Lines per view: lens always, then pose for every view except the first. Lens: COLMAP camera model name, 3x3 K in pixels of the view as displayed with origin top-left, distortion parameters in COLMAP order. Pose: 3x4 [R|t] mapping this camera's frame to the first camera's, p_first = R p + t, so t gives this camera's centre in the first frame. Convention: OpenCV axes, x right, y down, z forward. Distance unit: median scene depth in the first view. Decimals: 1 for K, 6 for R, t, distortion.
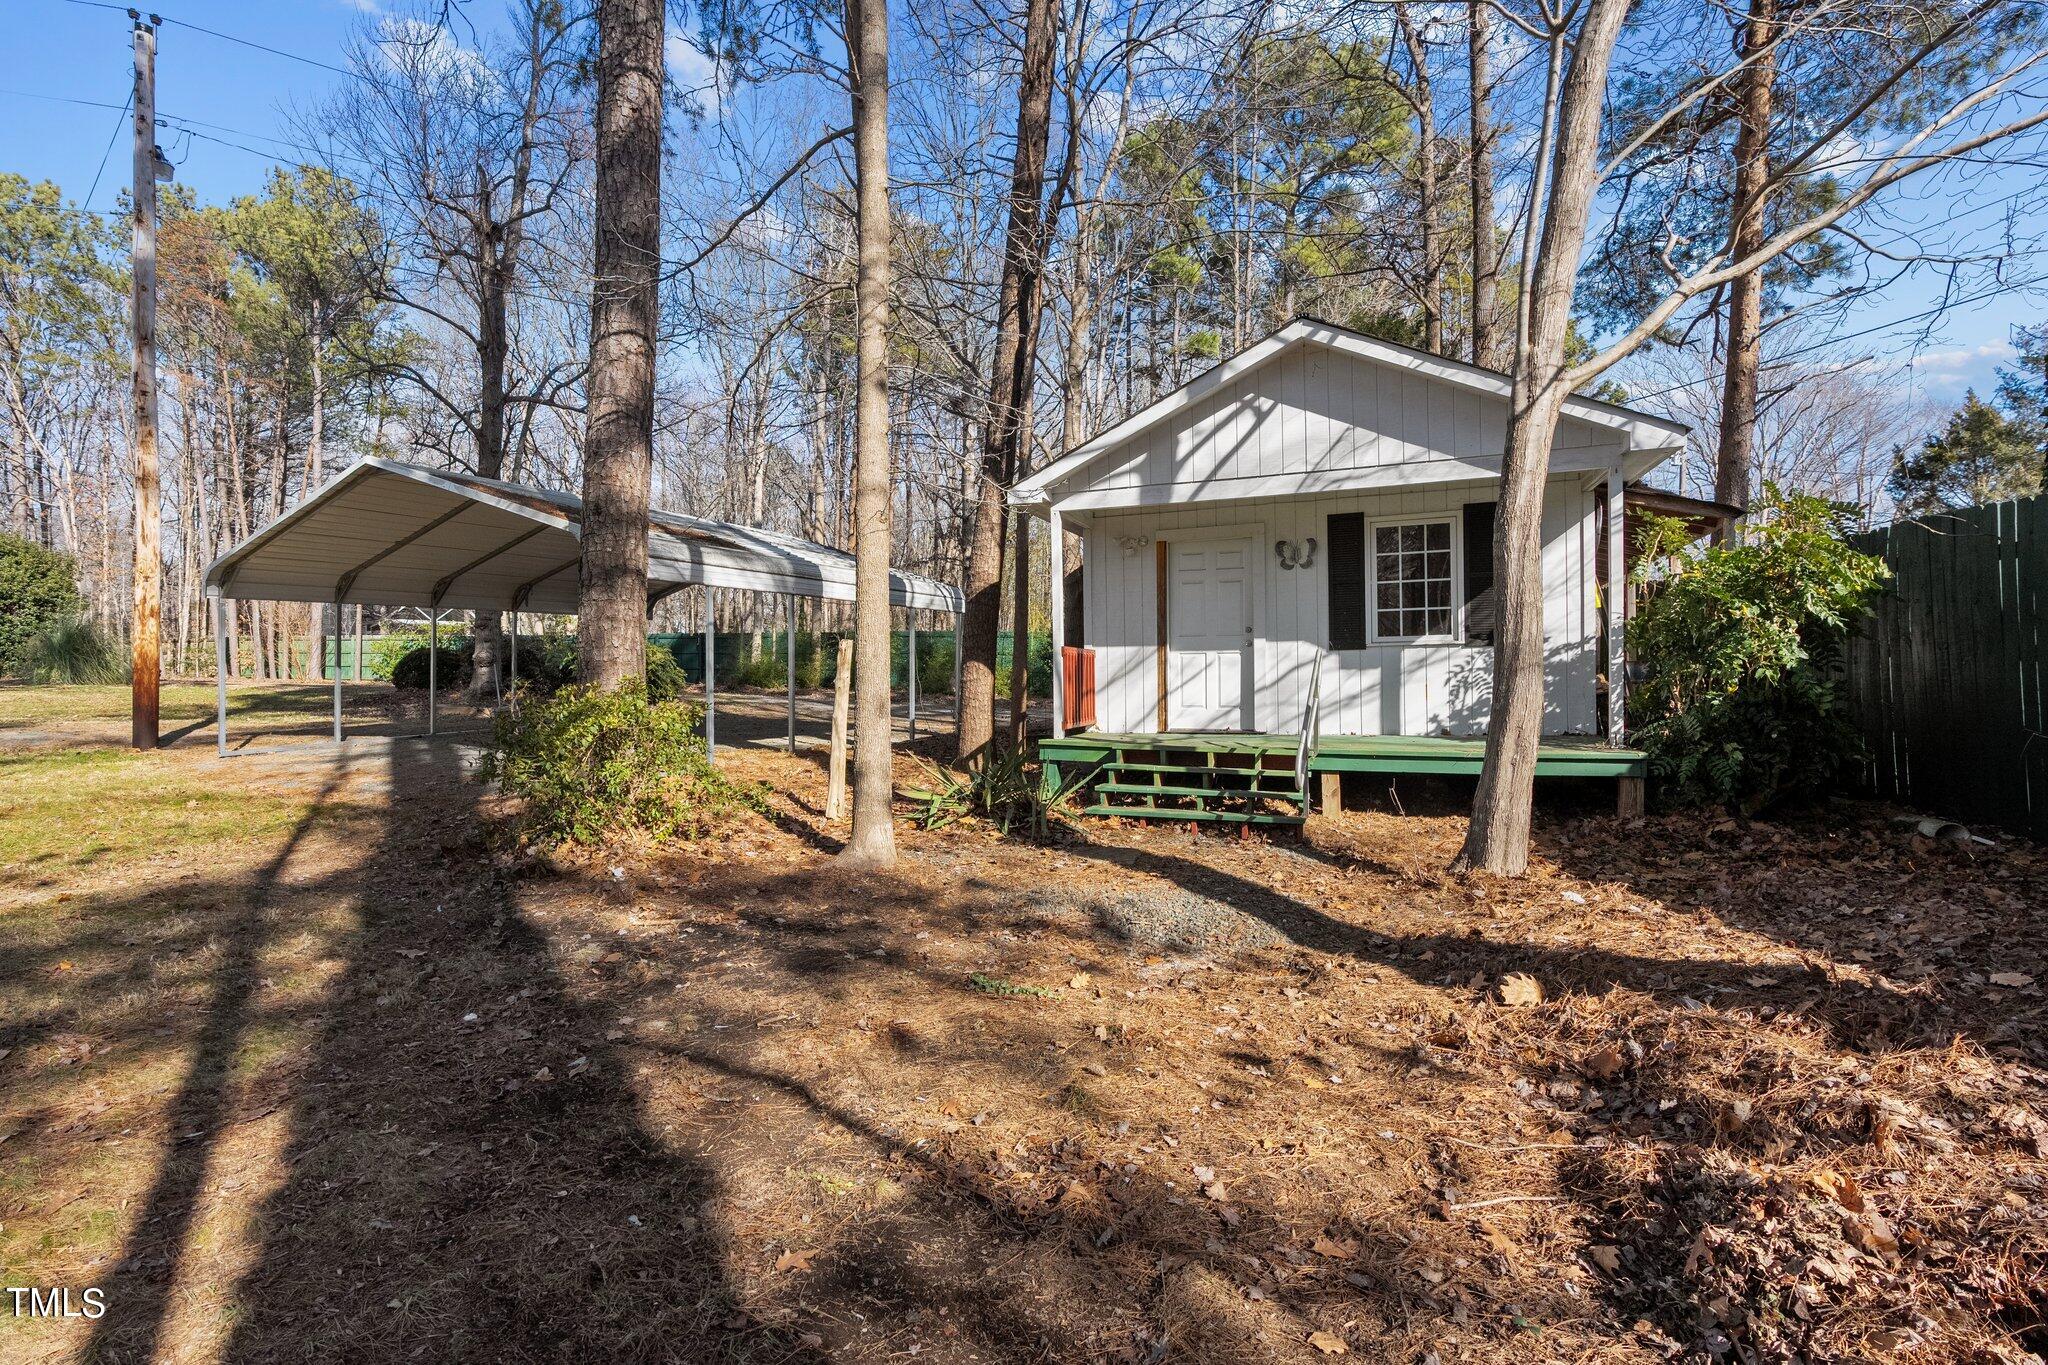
lens RADIAL K [[940.0, 0, 1024.0], [0, 940.0, 682.5], [0, 0, 1]] dist [-0.000518, -0.000010]
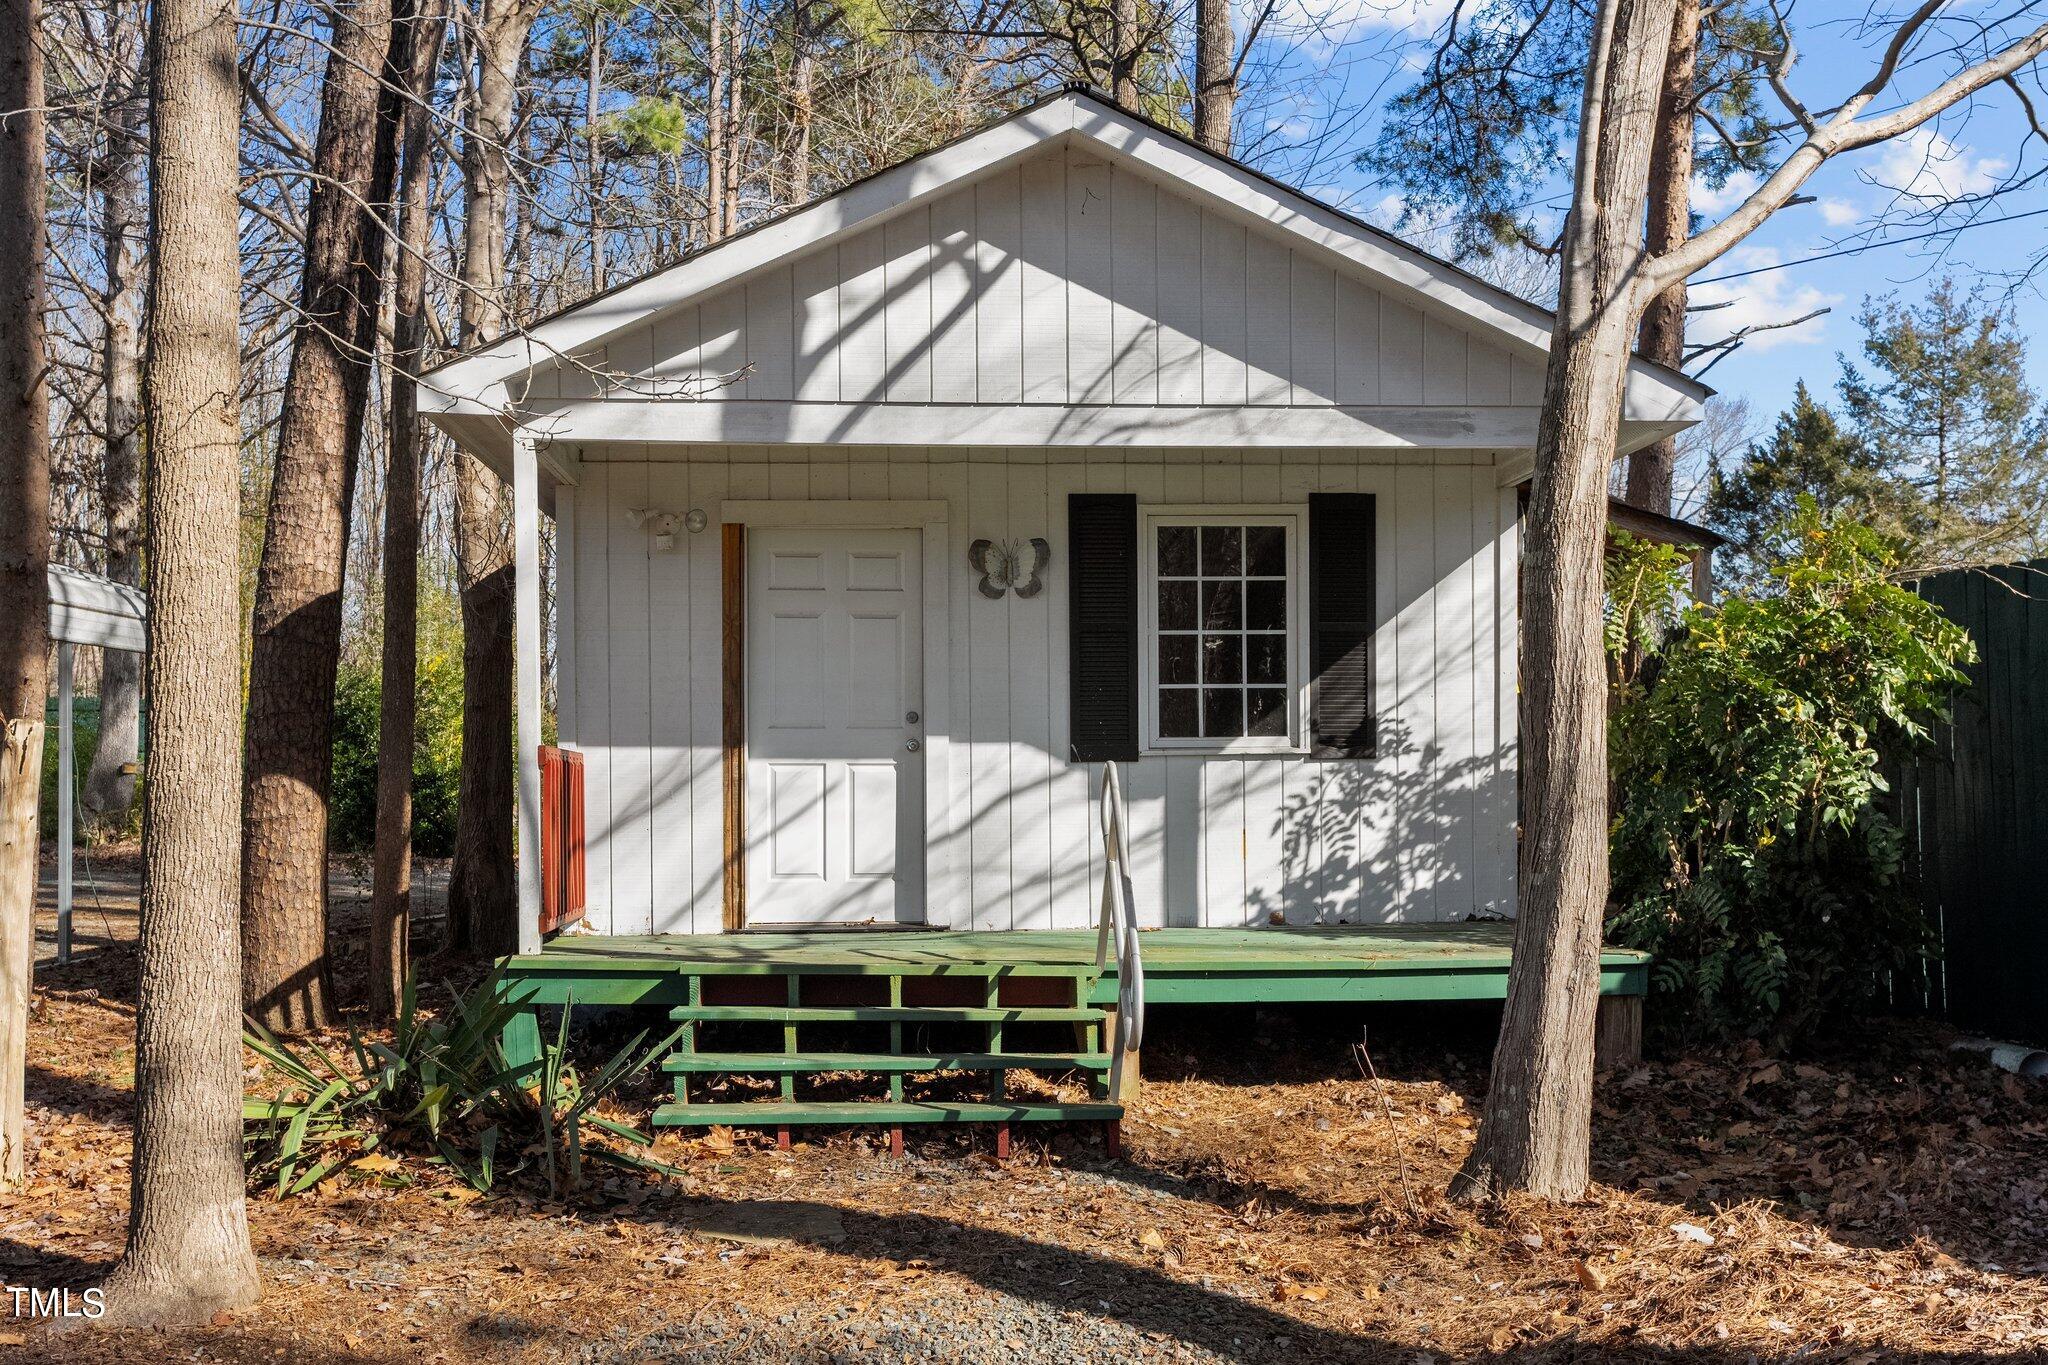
lens RADIAL K [[1840.2, 0, 1023.9], [0, 1840.2, 813.2], [0, 0, 1]] dist [0.008342, 0.005481]
pose [[0.903565, 0.002172, 0.428446, -0.133683], [-0.002530, 0.999997, 0.000266, -0.007778], [-0.428444, -0.001324, 0.903567, 0.126869]]
